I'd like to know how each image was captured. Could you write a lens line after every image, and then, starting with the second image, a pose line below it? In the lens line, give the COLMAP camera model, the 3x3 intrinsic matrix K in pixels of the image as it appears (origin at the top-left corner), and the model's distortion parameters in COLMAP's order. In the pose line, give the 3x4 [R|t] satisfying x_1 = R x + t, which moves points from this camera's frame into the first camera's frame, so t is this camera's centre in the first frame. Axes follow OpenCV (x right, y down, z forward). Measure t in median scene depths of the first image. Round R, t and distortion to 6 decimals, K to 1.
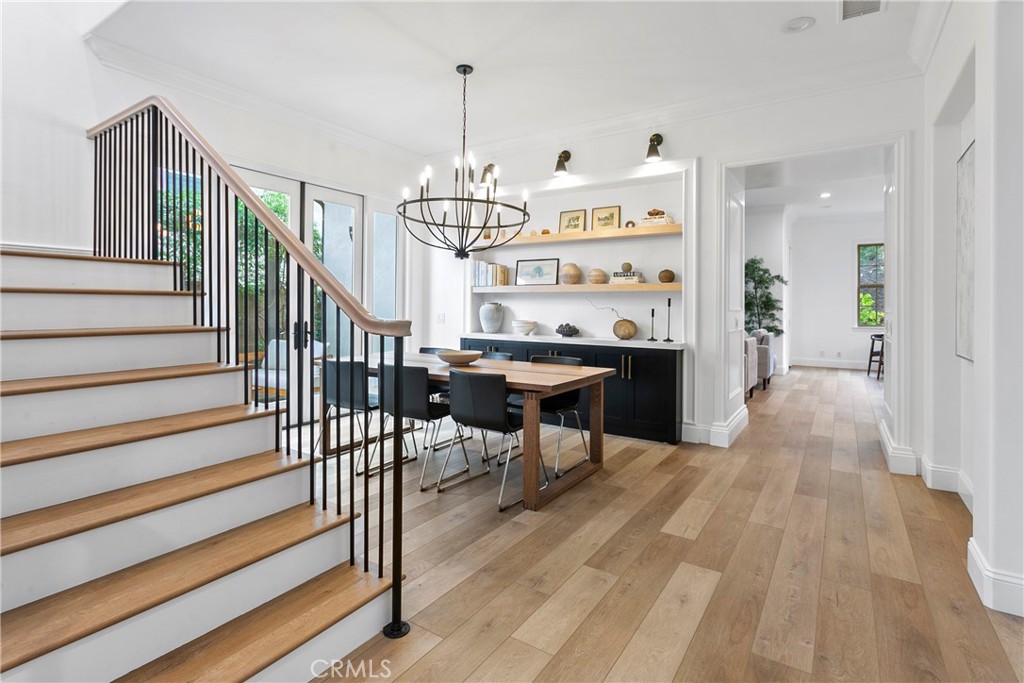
lens RADIAL K [[497.7, 0, 505.5], [0, 497.7, 308.6], [0, 0, 1]] dist [0.001689, -0.000232]
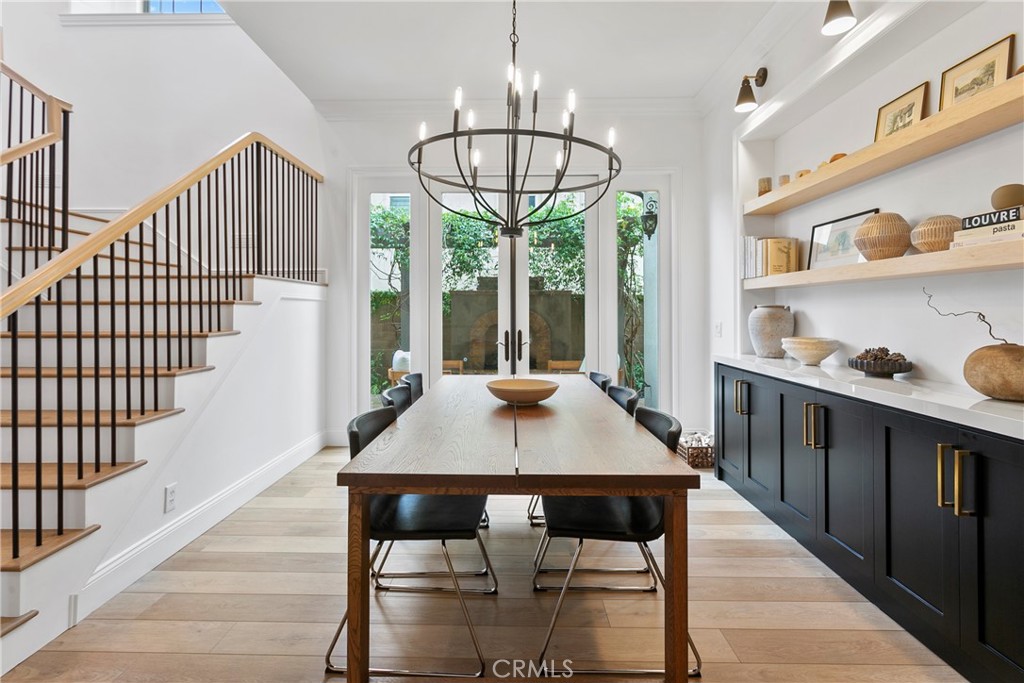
lens RADIAL K [[497.7, 0, 505.5], [0, 497.7, 308.6], [0, 0, 1]] dist [0.001689, -0.000232]
pose [[0.542901, -0.014874, -0.839665, 0.346393], [0.001142, 0.999855, -0.016973, 0.001959], [0.839796, 0.008255, 0.542840, 0.506065]]
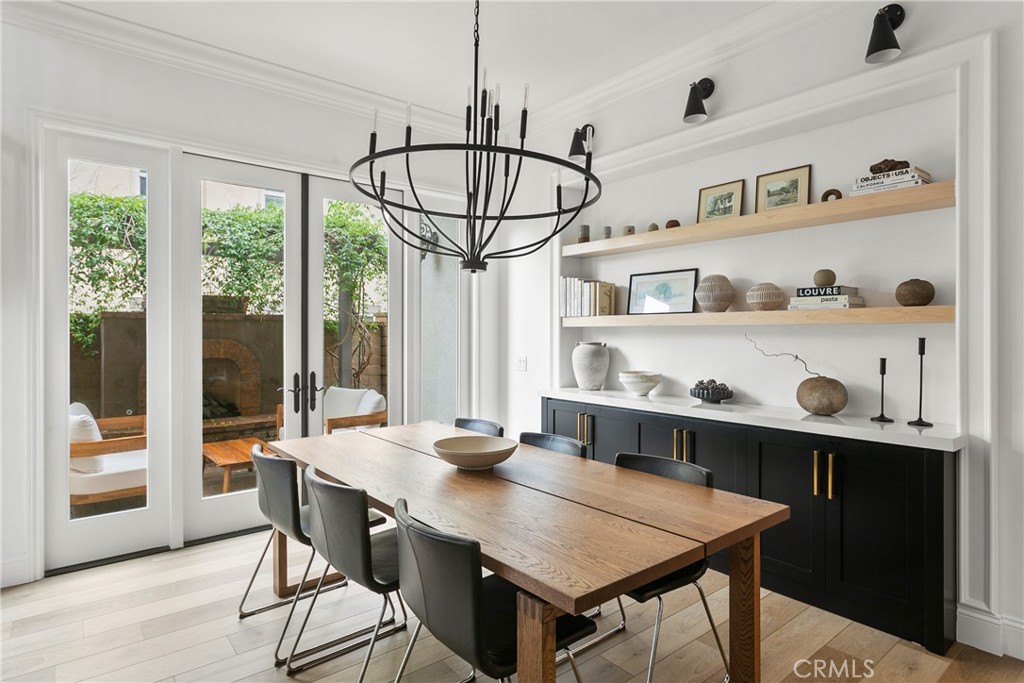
lens RADIAL K [[556.0, 0, 508.6], [0, 556.0, 333.9], [0, 0, 1]] dist [-0.000751, 0.000903]
pose [[0.954405, -0.008074, -0.298406, 0.100173], [0.006701, 0.999962, -0.005624, -0.022794], [0.298440, 0.003368, 0.954422, 0.341685]]
